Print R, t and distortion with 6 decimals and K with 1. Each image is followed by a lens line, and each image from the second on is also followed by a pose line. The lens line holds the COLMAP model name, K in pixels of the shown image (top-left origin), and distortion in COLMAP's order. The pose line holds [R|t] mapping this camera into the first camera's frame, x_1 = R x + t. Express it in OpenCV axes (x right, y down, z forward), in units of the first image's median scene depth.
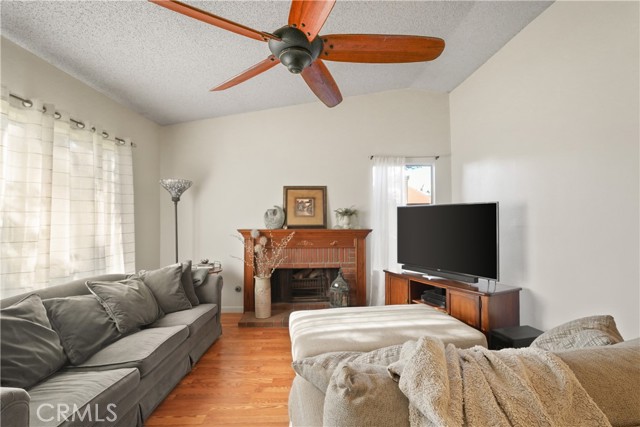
lens RADIAL K [[286.2, 0, 319.2], [0, 286.2, 214.6], [0, 0, 1]] dist [-0.016629, 0.009142]
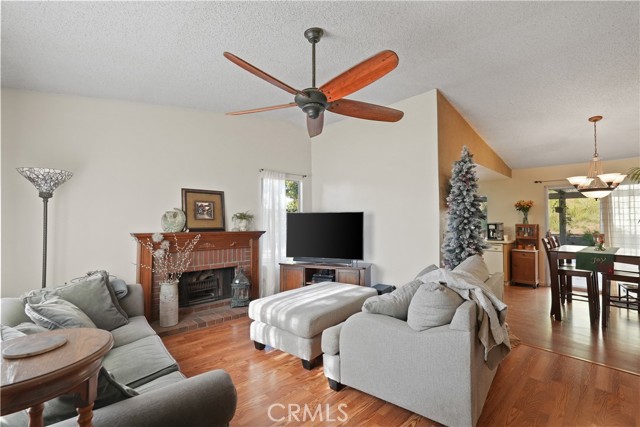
lens RADIAL K [[286.2, 0, 317.0], [0, 286.2, 213.1], [0, 0, 1]] dist [-0.016629, 0.009142]
pose [[0.747138, 0.025393, 0.664184, -0.443538], [-0.011837, 0.999620, -0.024902, 0.003784], [-0.664564, 0.010743, 0.747154, -0.035312]]
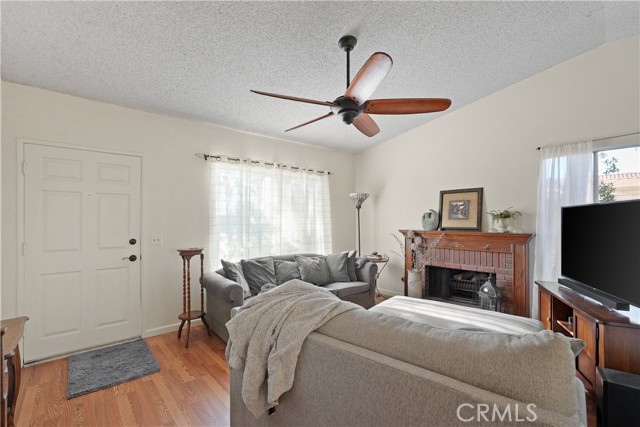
lens RADIAL K [[286.2, 0, 319.7], [0, 286.2, 218.9], [0, 0, 1]] dist [-0.016629, 0.009142]
pose [[0.641776, -0.001978, -0.766890, 0.427051], [0.007720, 0.999963, 0.003882, -0.002128], [0.766853, -0.008412, 0.641767, -0.041917]]
